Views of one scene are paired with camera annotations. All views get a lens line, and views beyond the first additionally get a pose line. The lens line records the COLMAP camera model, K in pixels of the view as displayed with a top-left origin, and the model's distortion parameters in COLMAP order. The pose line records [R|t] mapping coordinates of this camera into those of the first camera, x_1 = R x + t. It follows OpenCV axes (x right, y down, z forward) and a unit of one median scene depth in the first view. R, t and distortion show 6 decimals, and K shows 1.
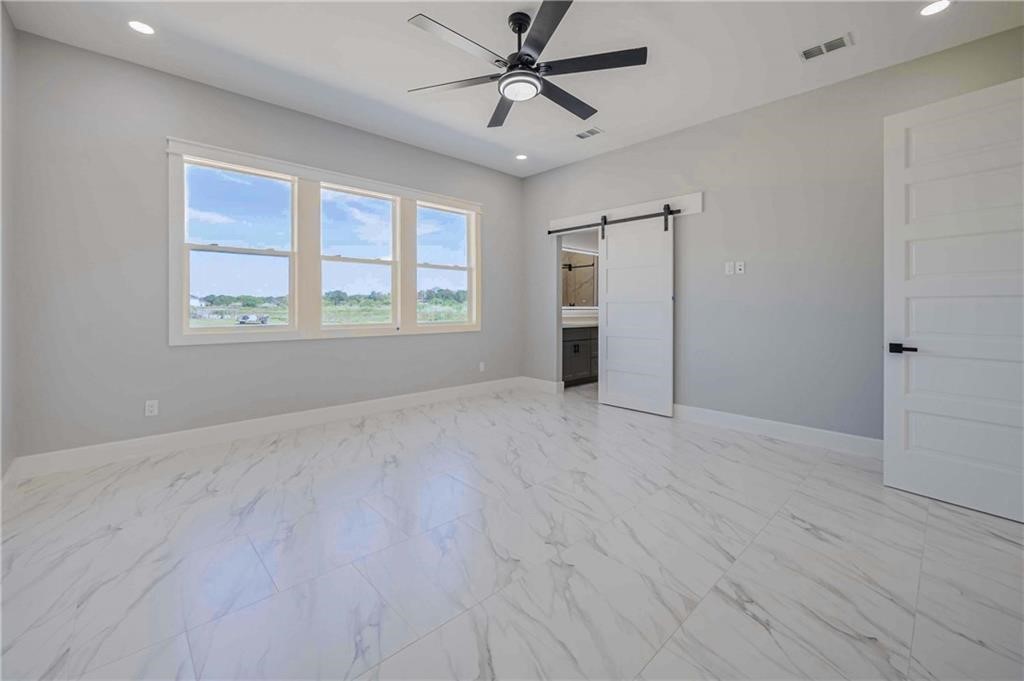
lens RADIAL K [[416.2, 0, 512.9], [0, 416.2, 299.1], [0, 0, 1]] dist [-0.001843, -0.000057]
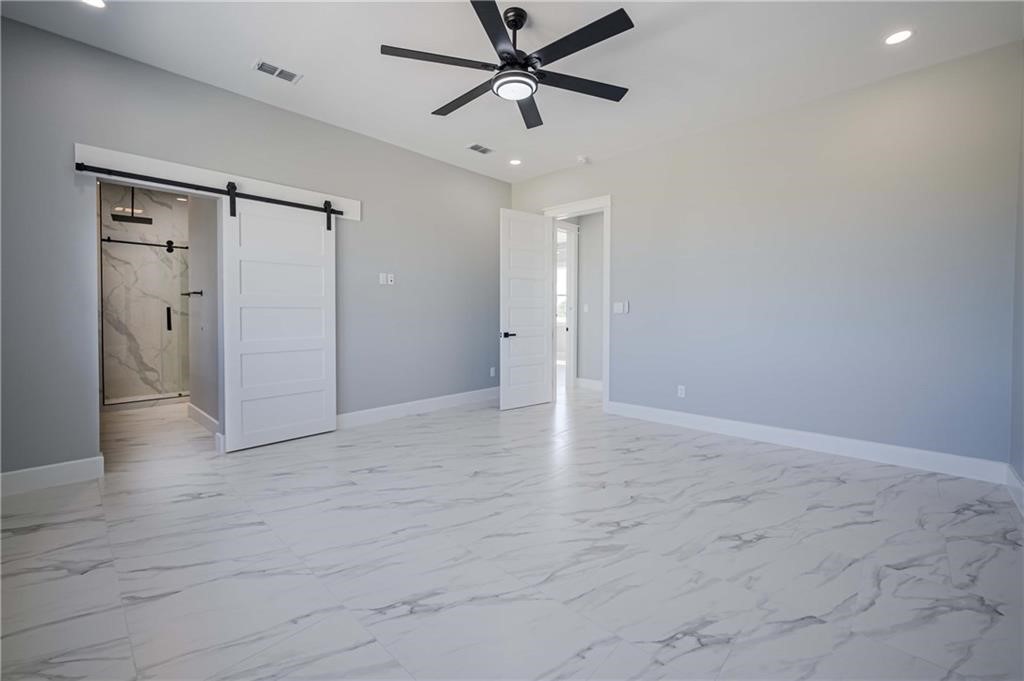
lens RADIAL K [[426.5, 0, 514.8], [0, 426.5, 322.0], [0, 0, 1]] dist [-0.001654, -0.000114]
pose [[-0.065156, -0.028910, 0.997456, -0.910425], [-0.021426, 0.999390, 0.027566, 0.004772], [-0.997645, -0.019576, -0.065735, 0.986933]]
